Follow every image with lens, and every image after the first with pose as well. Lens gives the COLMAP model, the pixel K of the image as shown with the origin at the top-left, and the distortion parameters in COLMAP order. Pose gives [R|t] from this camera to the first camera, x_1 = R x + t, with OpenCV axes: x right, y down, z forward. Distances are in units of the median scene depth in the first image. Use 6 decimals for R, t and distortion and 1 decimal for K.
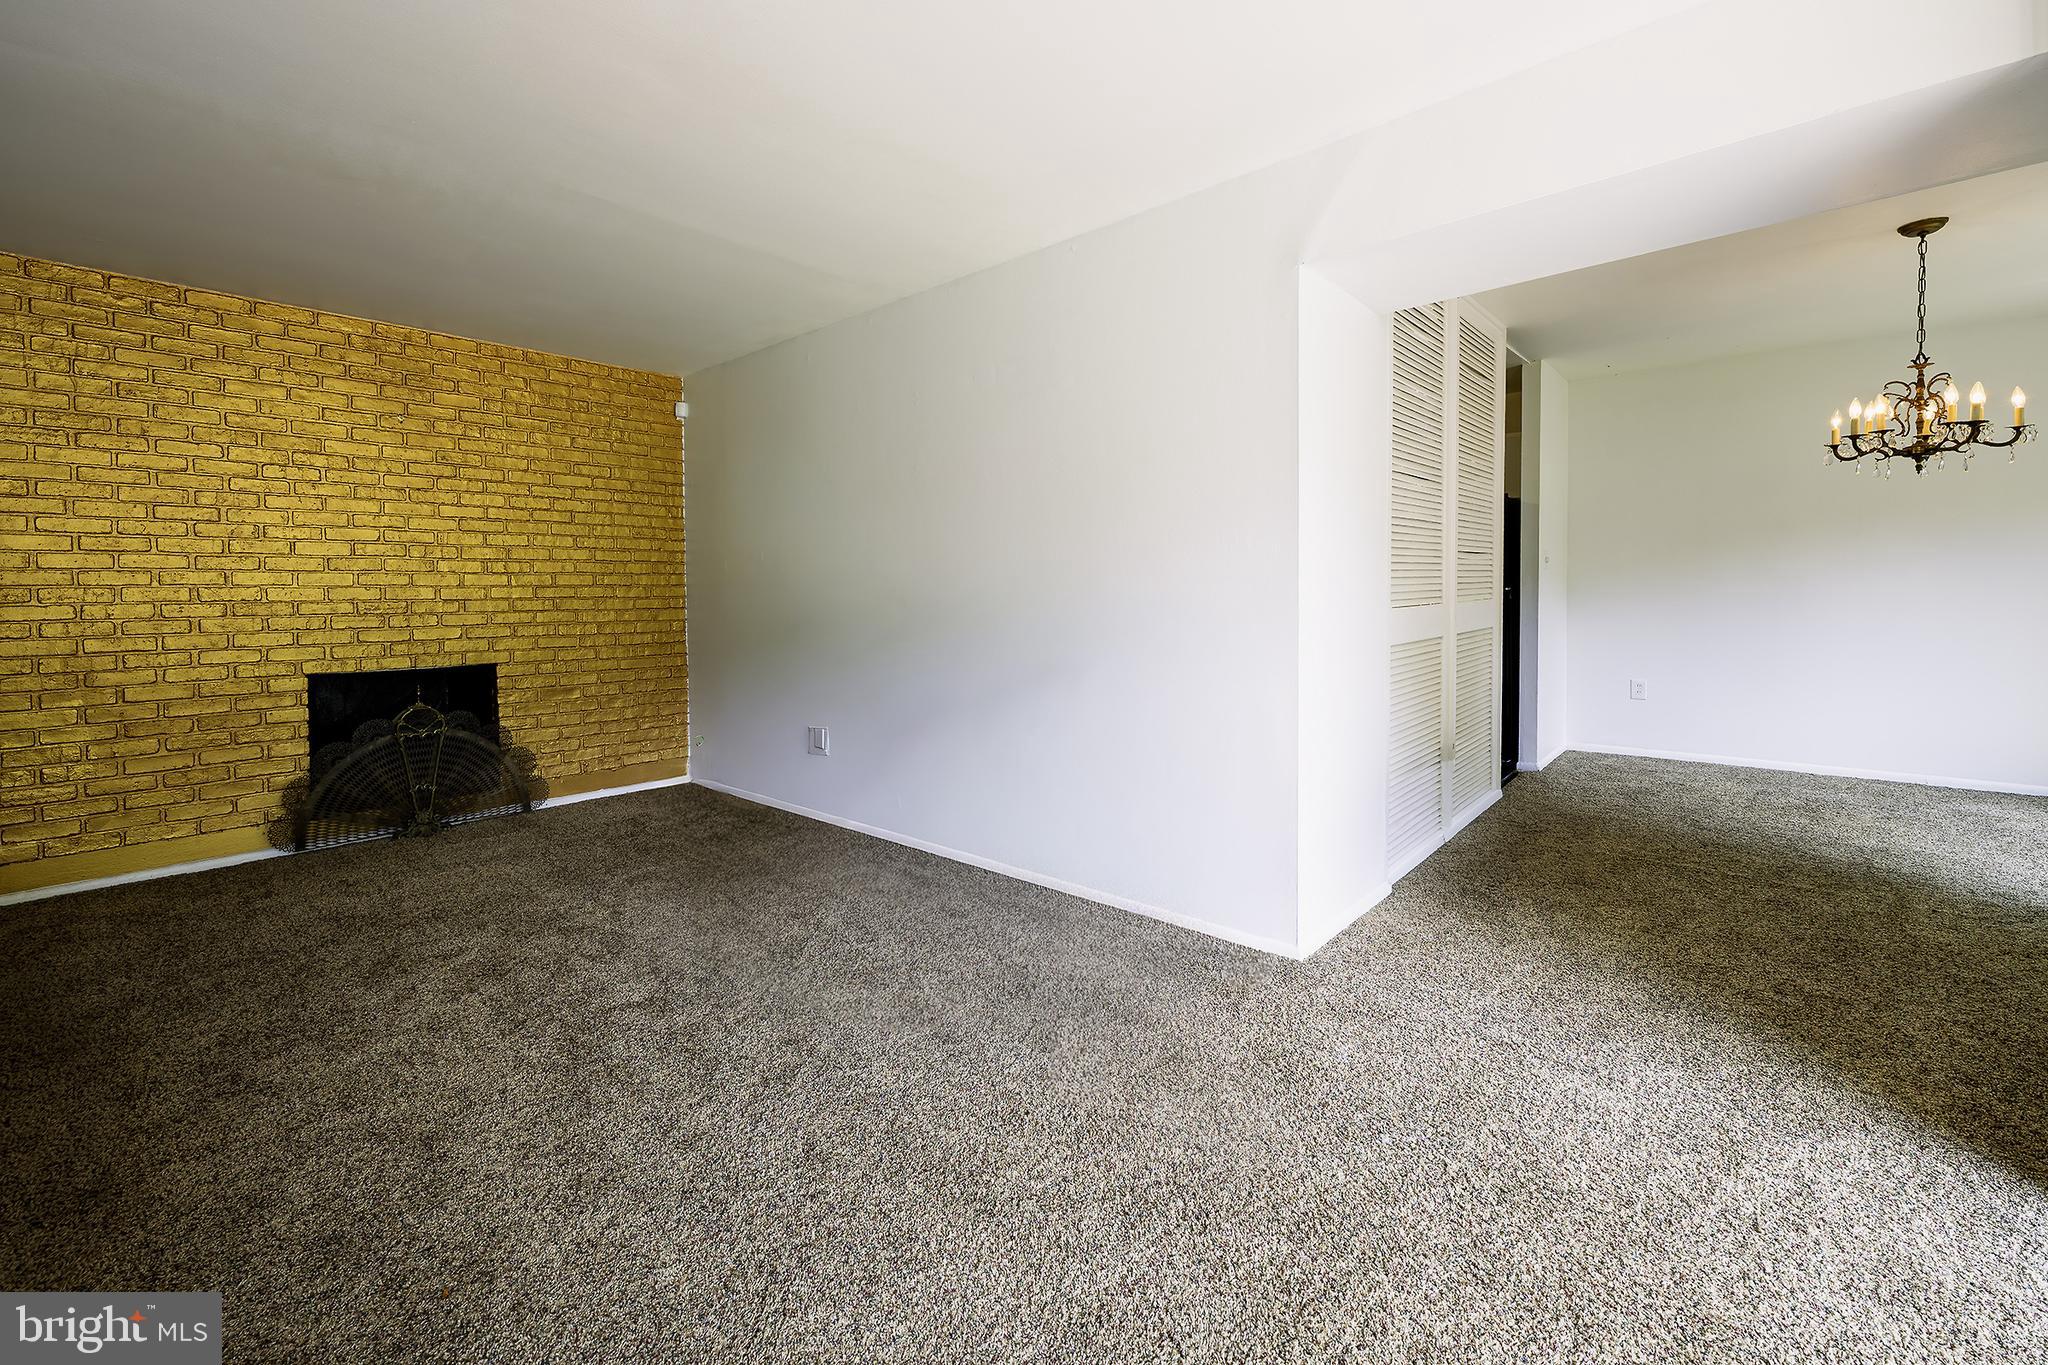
lens RADIAL K [[838.4, 0, 1010.6], [0, 838.4, 677.0], [0, 0, 1]] dist [-0.001404, -0.000114]
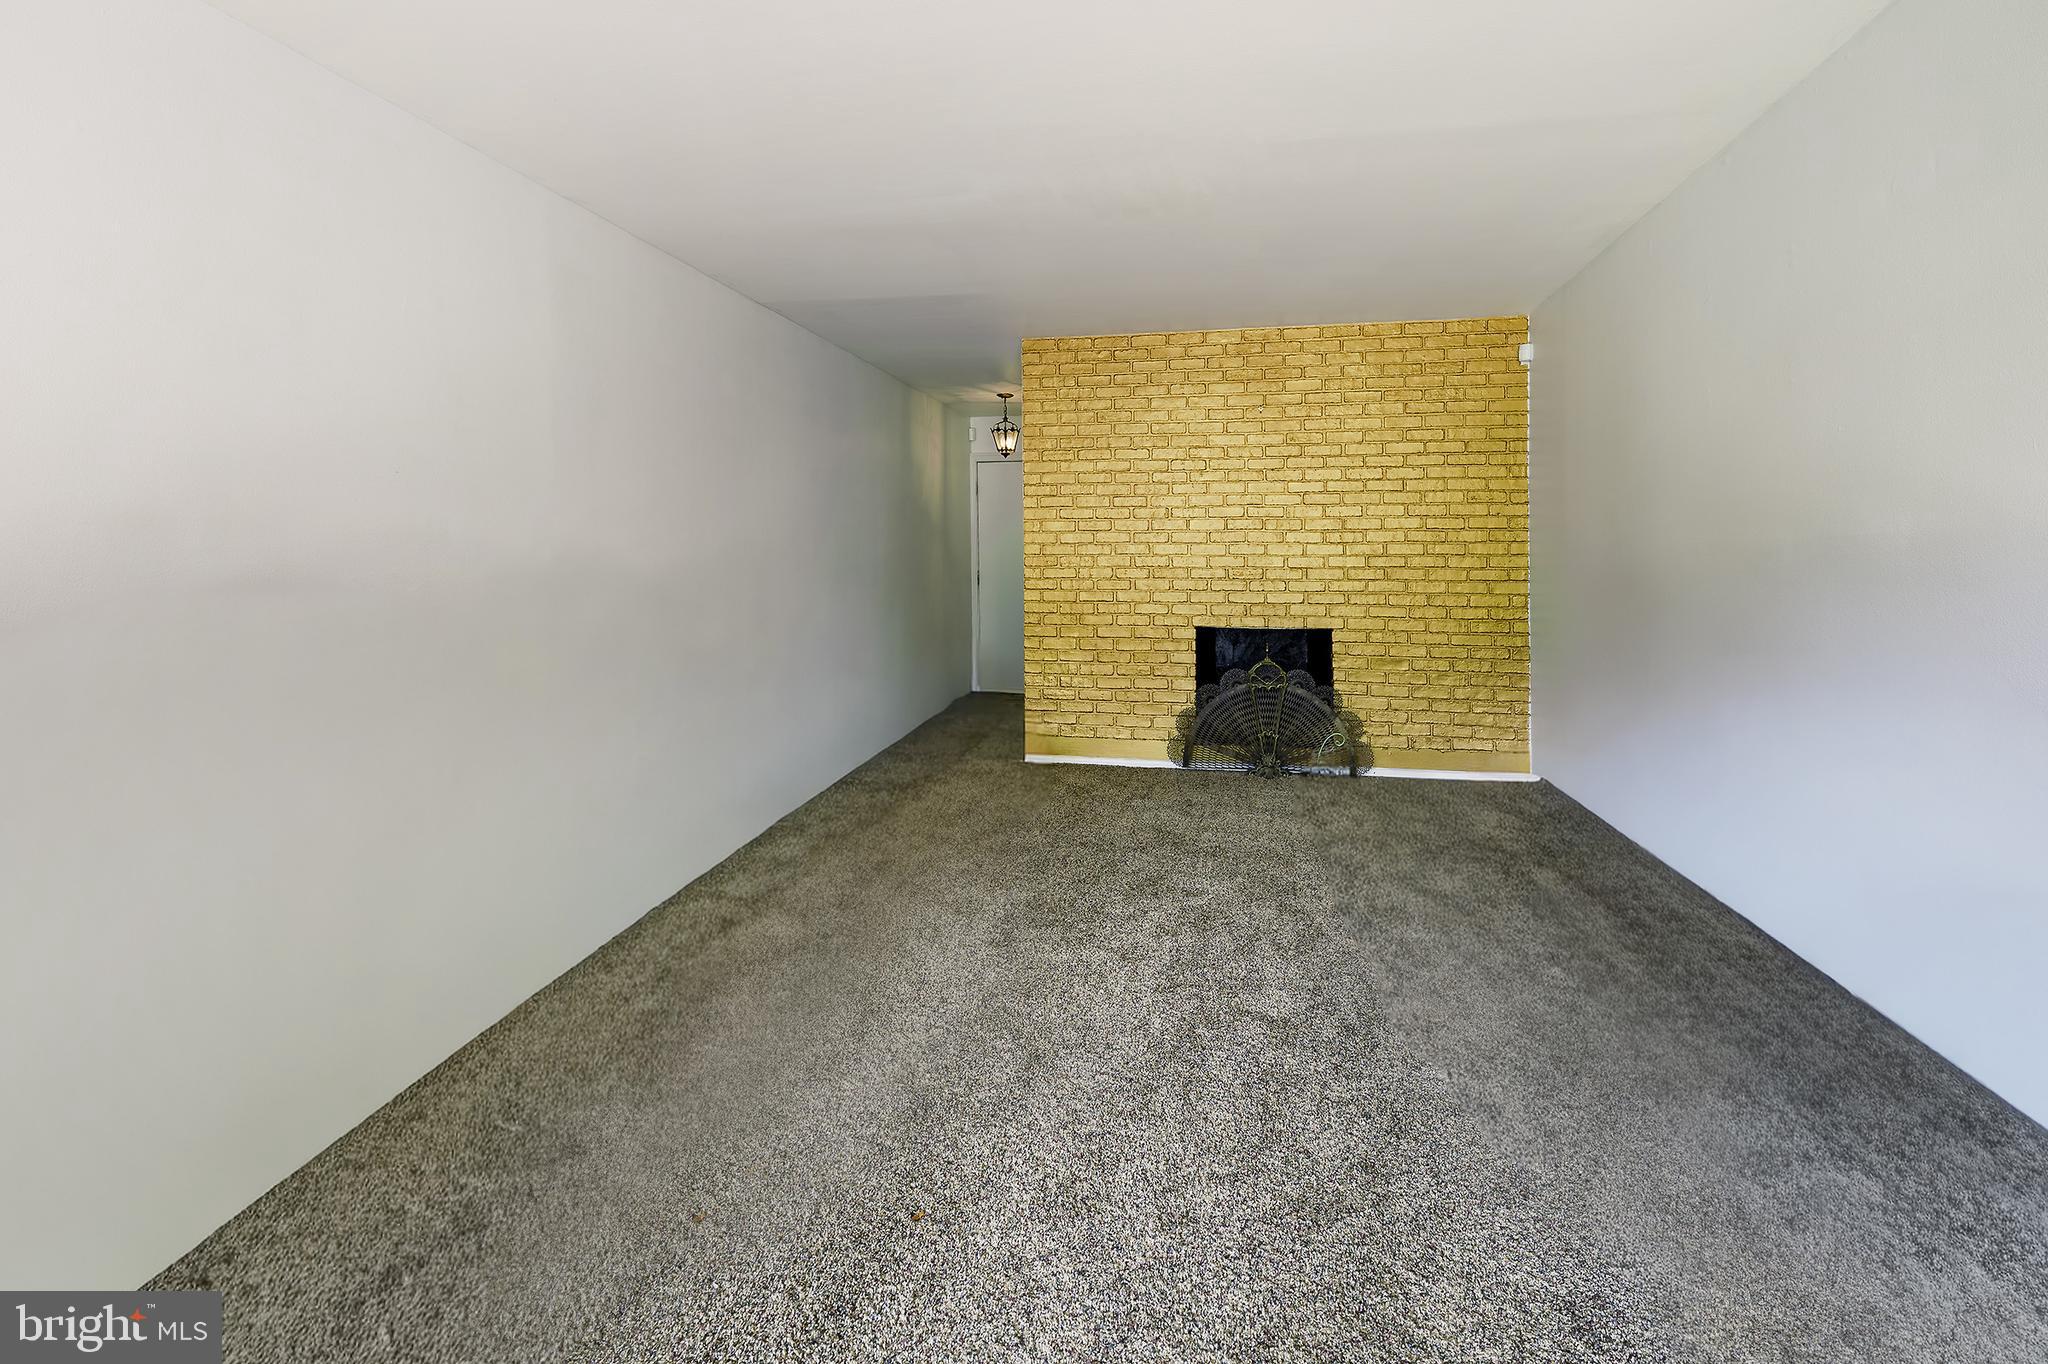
lens RADIAL K [[838.4, 0, 1061.3], [0, 838.4, 604.7], [0, 0, 1]] dist [-0.001404, -0.000114]
pose [[0.548574, 0.049489, -0.834636, 0.081755], [-0.091564, 0.995799, -0.001137, -0.015382], [0.831073, 0.077046, 0.550801, 0.150608]]
